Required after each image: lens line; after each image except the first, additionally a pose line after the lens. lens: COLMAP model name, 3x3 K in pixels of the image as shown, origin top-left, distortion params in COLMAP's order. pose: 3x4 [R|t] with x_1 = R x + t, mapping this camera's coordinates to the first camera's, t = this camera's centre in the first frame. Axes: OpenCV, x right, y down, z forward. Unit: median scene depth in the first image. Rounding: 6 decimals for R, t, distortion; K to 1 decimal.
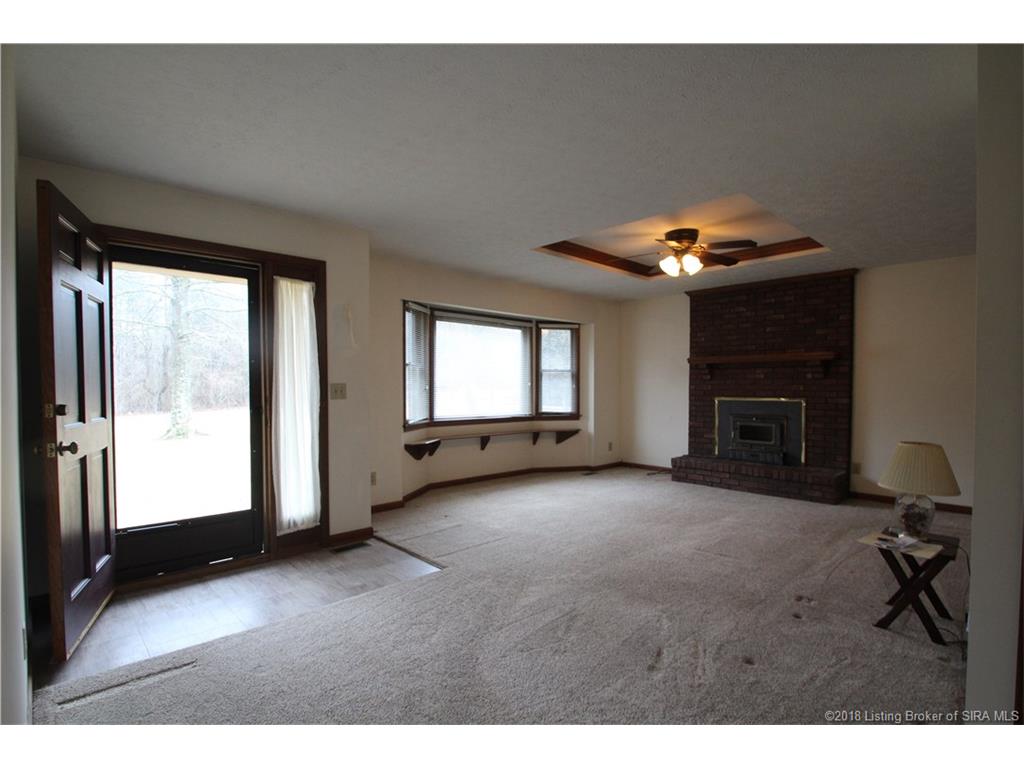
lens RADIAL K [[516.7, 0, 534.7], [0, 516.7, 400.9], [0, 0, 1]] dist [0.001941, 0.000000]
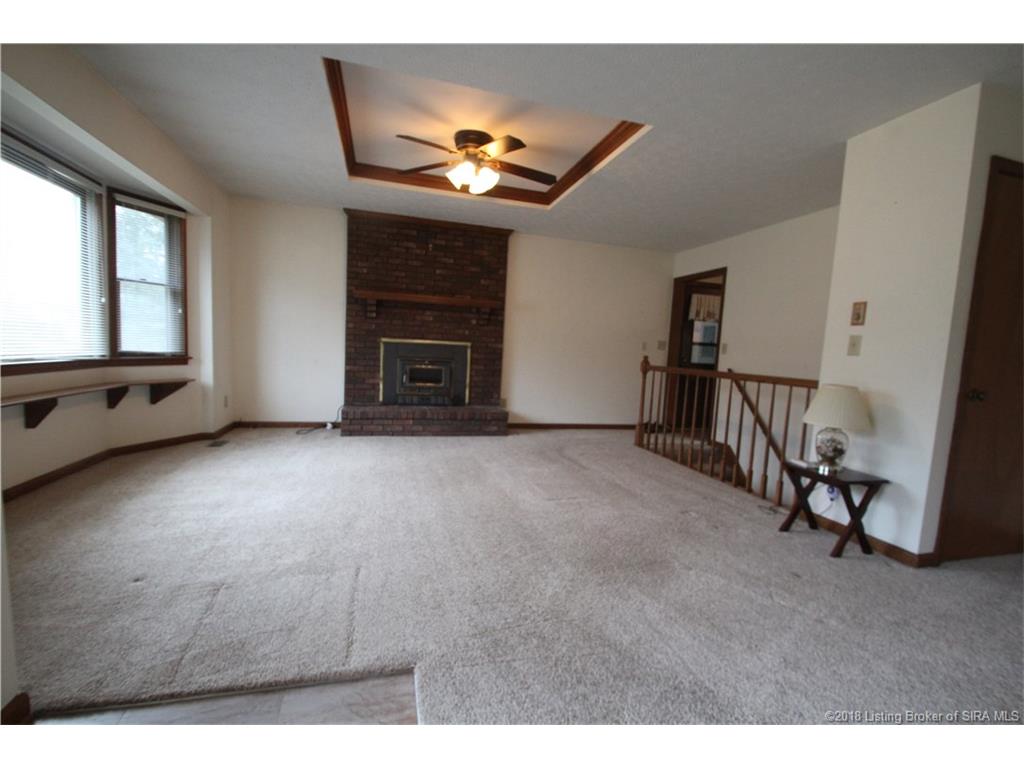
lens RADIAL K [[473.6, 0, 526.0], [0, 473.6, 396.9], [0, 0, 1]] dist [0.018141, -0.022819]
pose [[0.470837, -0.067122, 0.879663, -0.288131], [-0.025306, 0.995664, 0.089519, 0.015905], [-0.881857, -0.064409, 0.467097, 0.412925]]
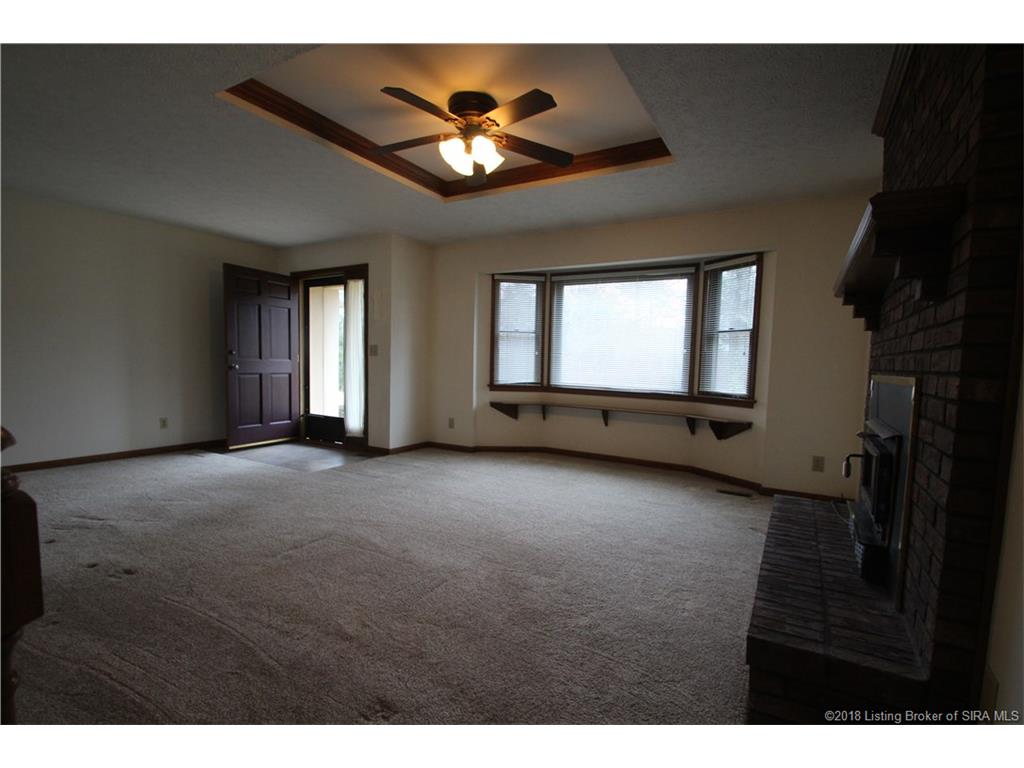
lens RADIAL K [[473.6, 0, 526.0], [0, 473.6, 396.9], [0, 0, 1]] dist [0.018141, -0.022819]
pose [[0.260492, 0.094042, -0.960885, 0.680081], [-0.049716, 0.995231, 0.083926, -0.015817], [0.964195, 0.025909, 0.263925, 0.697169]]
